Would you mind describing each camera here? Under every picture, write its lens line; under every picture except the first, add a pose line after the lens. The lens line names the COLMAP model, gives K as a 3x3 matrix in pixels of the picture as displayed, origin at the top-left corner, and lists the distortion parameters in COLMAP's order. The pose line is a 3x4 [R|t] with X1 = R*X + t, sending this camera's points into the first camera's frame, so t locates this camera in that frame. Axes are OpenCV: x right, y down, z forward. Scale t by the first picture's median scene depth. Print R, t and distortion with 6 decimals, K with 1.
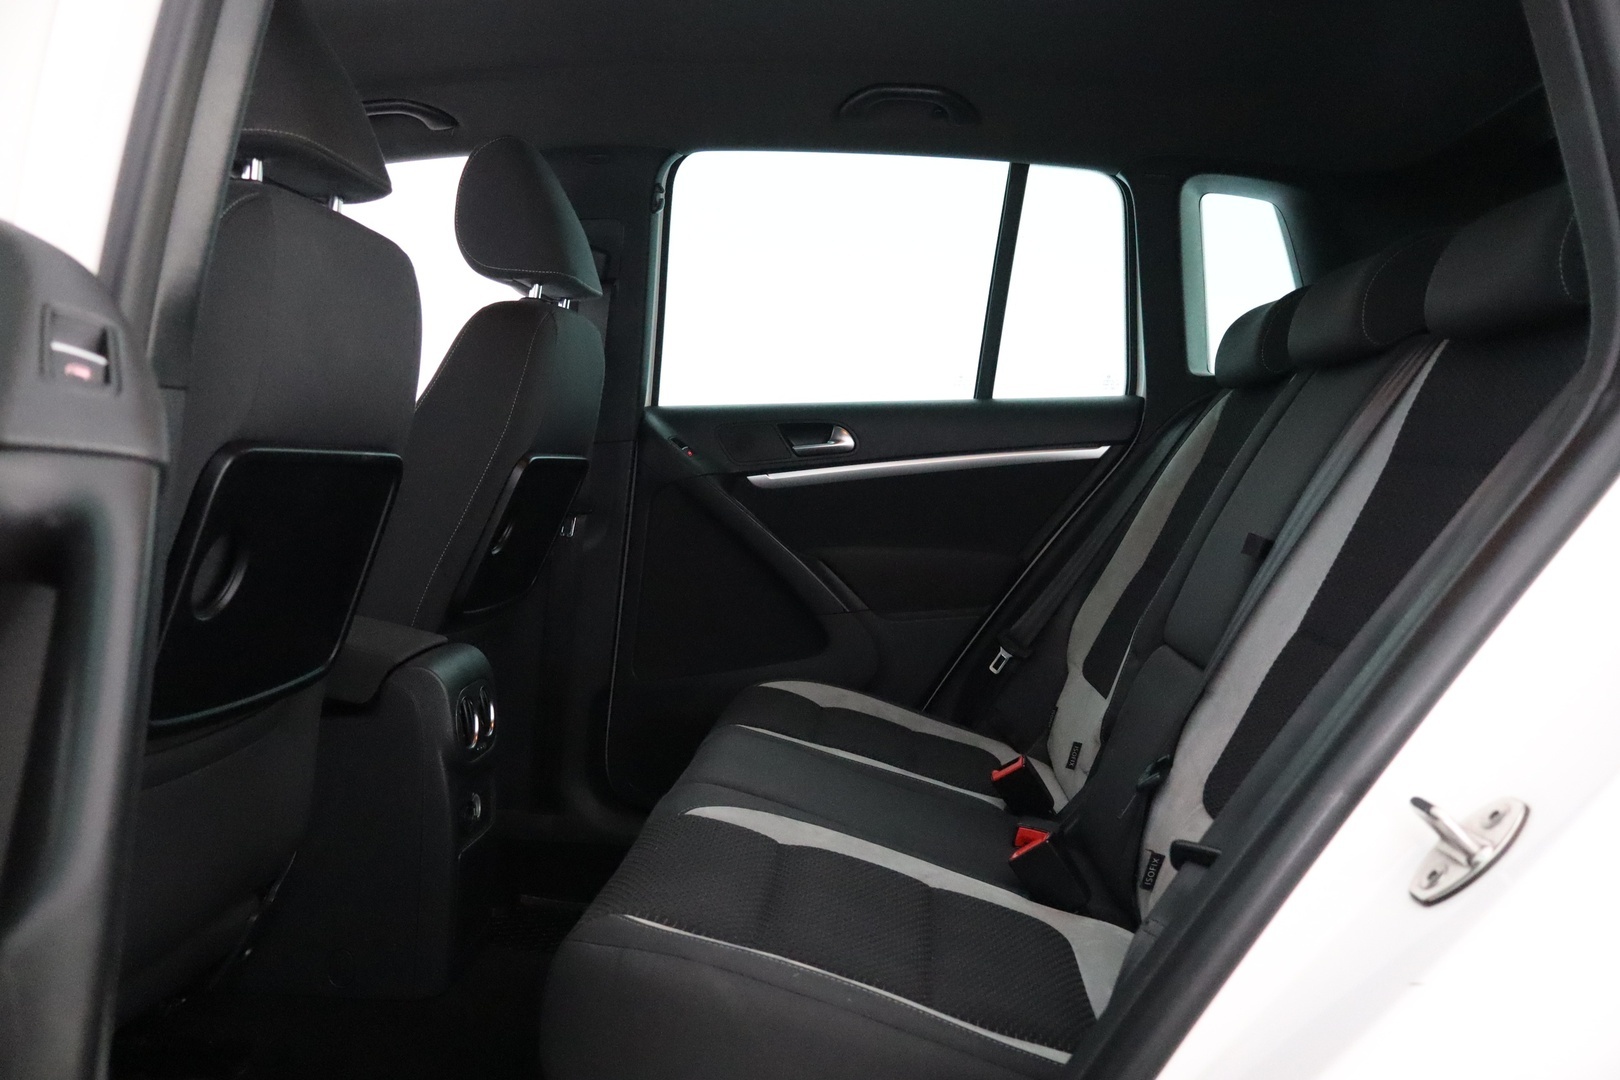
lens RADIAL K [[1341.5, 0, 810.0], [0, 1341.5, 540.0], [0, 0, 1]] dist [-0.001202, 0.008200]
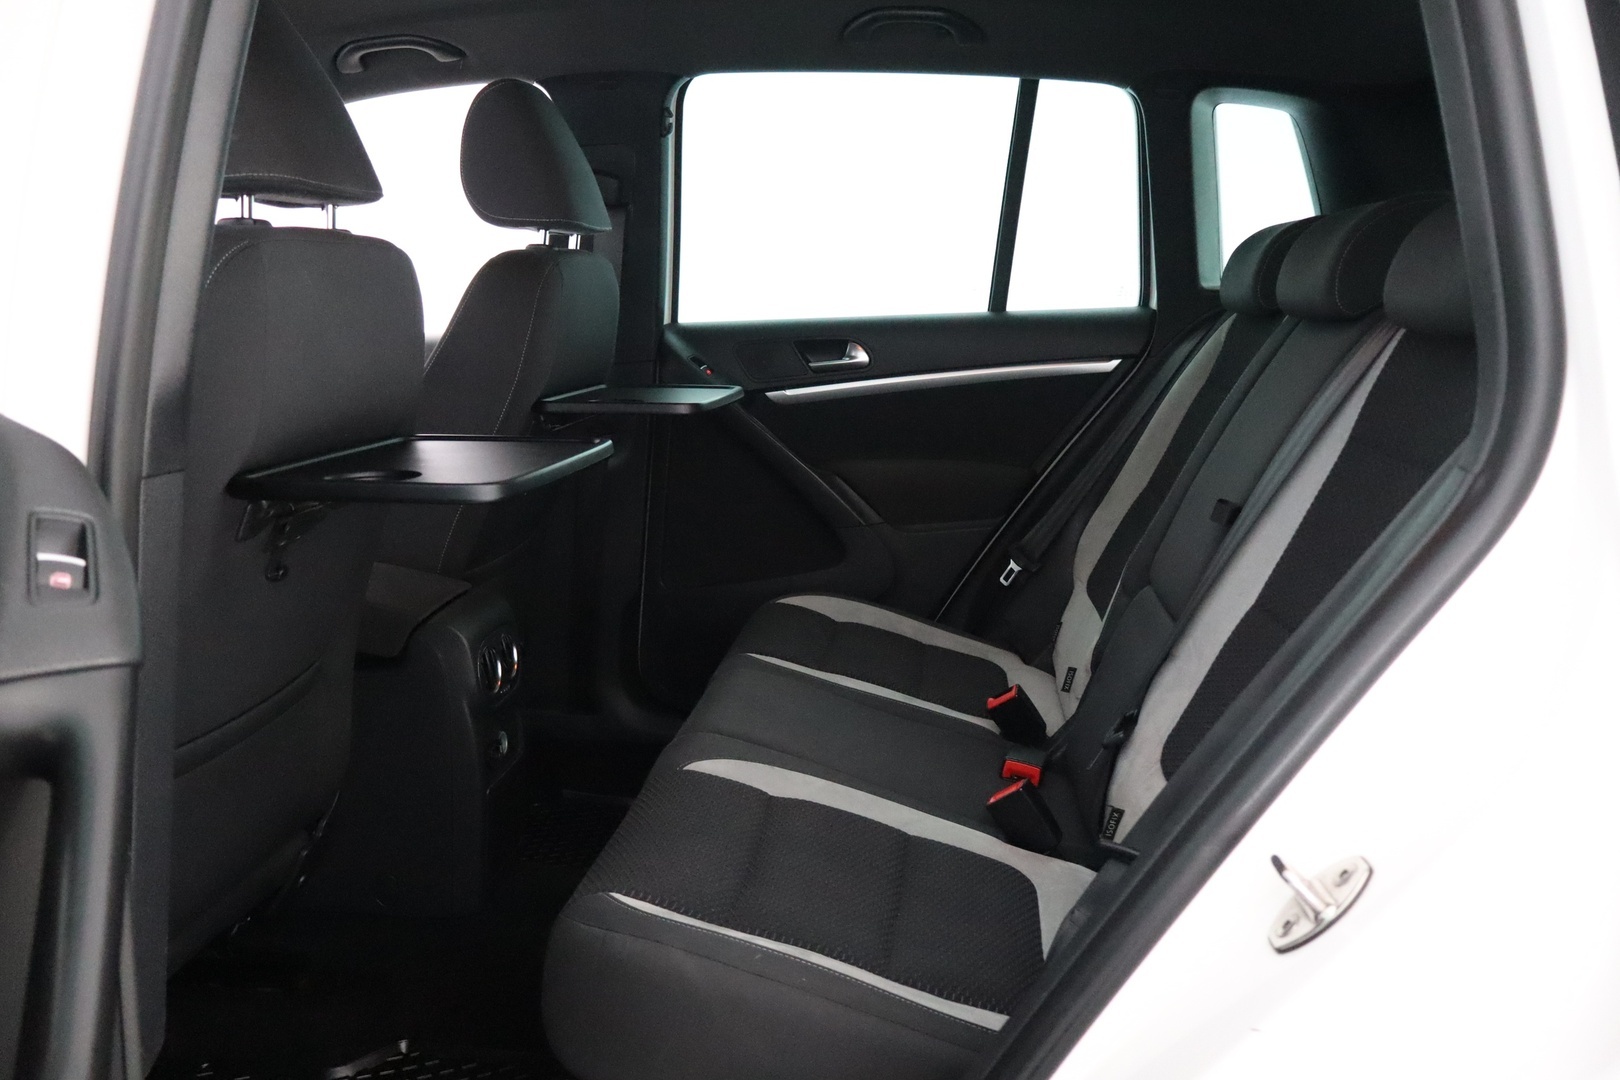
lens RADIAL K [[1341.2, 0, 810.0], [0, 1341.2, 540.0], [0, 0, 1]] dist [-0.011036, 0.072669]
pose [[0.998785, -0.011208, -0.047979, 0.048497], [0.017128, 0.992032, 0.124819, -0.087061], [0.046197, -0.125489, 0.991019, -0.038145]]
